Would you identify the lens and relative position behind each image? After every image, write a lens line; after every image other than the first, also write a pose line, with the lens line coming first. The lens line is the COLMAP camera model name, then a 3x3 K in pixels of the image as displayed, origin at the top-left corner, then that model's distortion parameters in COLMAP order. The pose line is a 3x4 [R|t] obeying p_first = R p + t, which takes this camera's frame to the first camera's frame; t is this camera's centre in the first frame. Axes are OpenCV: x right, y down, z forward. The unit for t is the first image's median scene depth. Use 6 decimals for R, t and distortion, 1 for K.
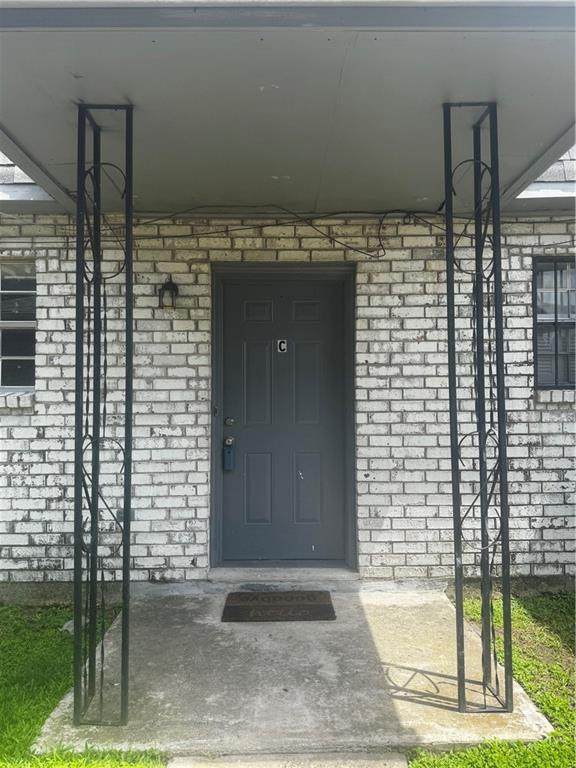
lens RADIAL K [[546.7, 0, 288.0], [0, 546.7, 384.0], [0, 0, 1]] dist [0.119327, -0.170621]
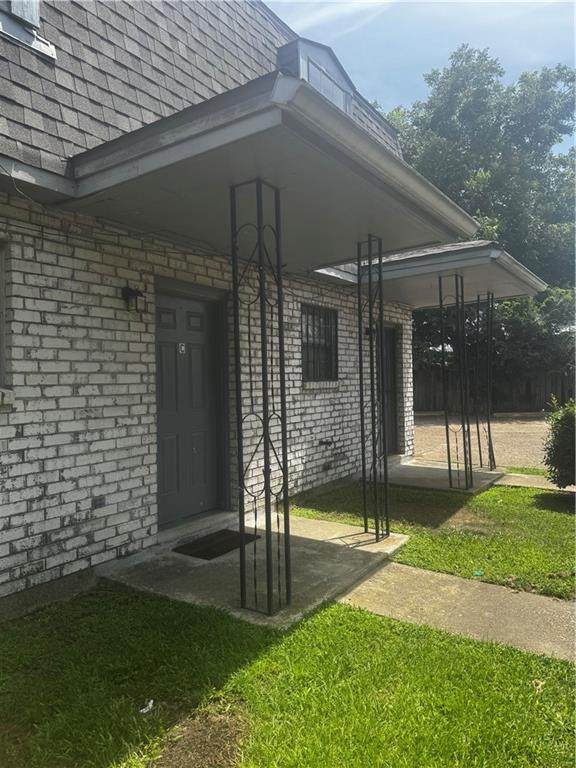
lens RADIAL K [[546.7, 0, 288.0], [0, 546.7, 384.0], [0, 0, 1]] dist [0.119327, -0.170621]
pose [[0.556323, -0.009399, 0.830913, -0.968294], [0.006943, 0.999954, 0.006662, 0.005762], [-0.830937, 0.002062, 0.556362, 0.107962]]
